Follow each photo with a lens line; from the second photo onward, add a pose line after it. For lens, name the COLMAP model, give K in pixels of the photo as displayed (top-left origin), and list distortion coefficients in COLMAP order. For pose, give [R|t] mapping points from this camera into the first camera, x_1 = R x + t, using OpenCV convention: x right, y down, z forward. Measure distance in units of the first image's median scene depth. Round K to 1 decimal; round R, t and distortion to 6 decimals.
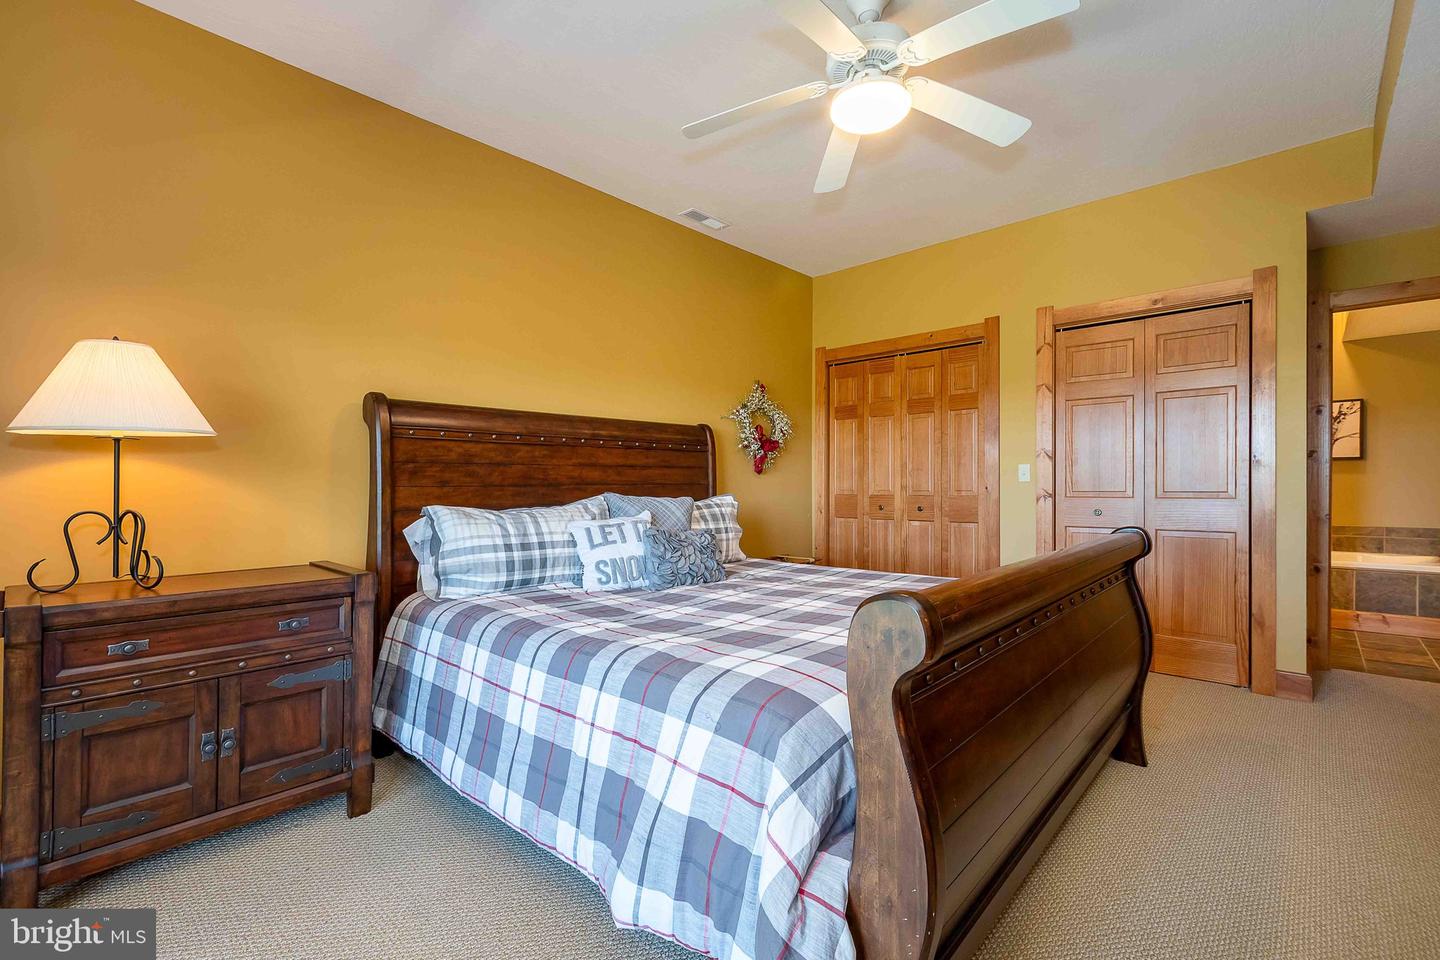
lens RADIAL K [[640.9, 0, 719.9], [0, 640.9, 478.1], [0, 0, 1]] dist [0.000622, 0.000252]
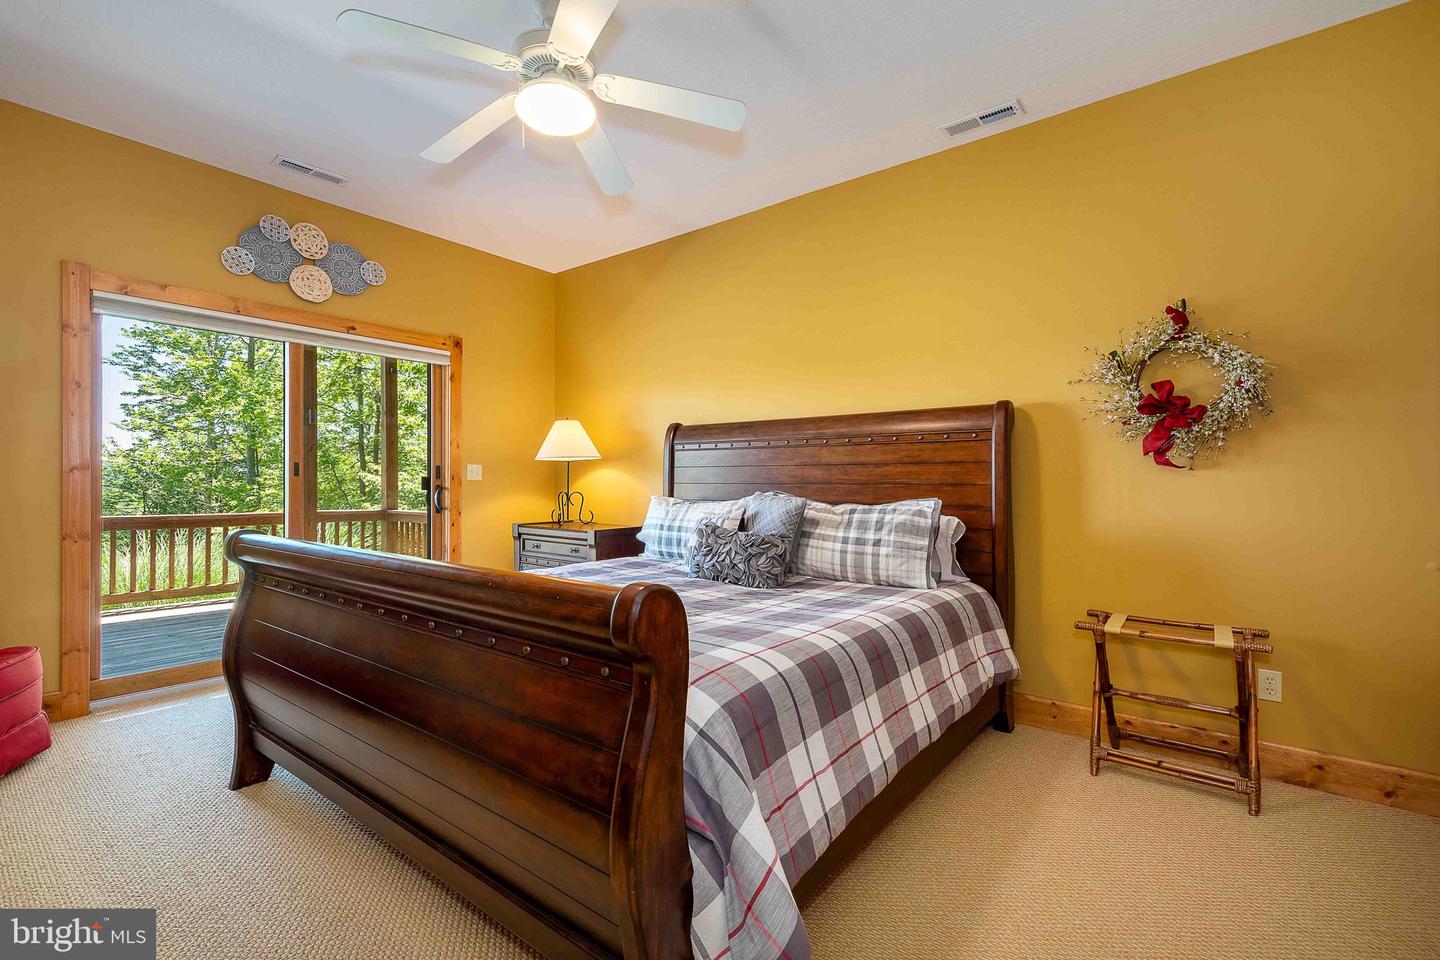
lens RADIAL K [[640.9, 0, 722.7], [0, 640.9, 480.6], [0, 0, 1]] dist [0.000622, 0.000252]
pose [[0.072381, -0.000172, -0.997377, 0.778293], [-0.000280, 1.000000, -0.000193, 0.005551], [0.997377, 0.000293, 0.072381, 0.754869]]
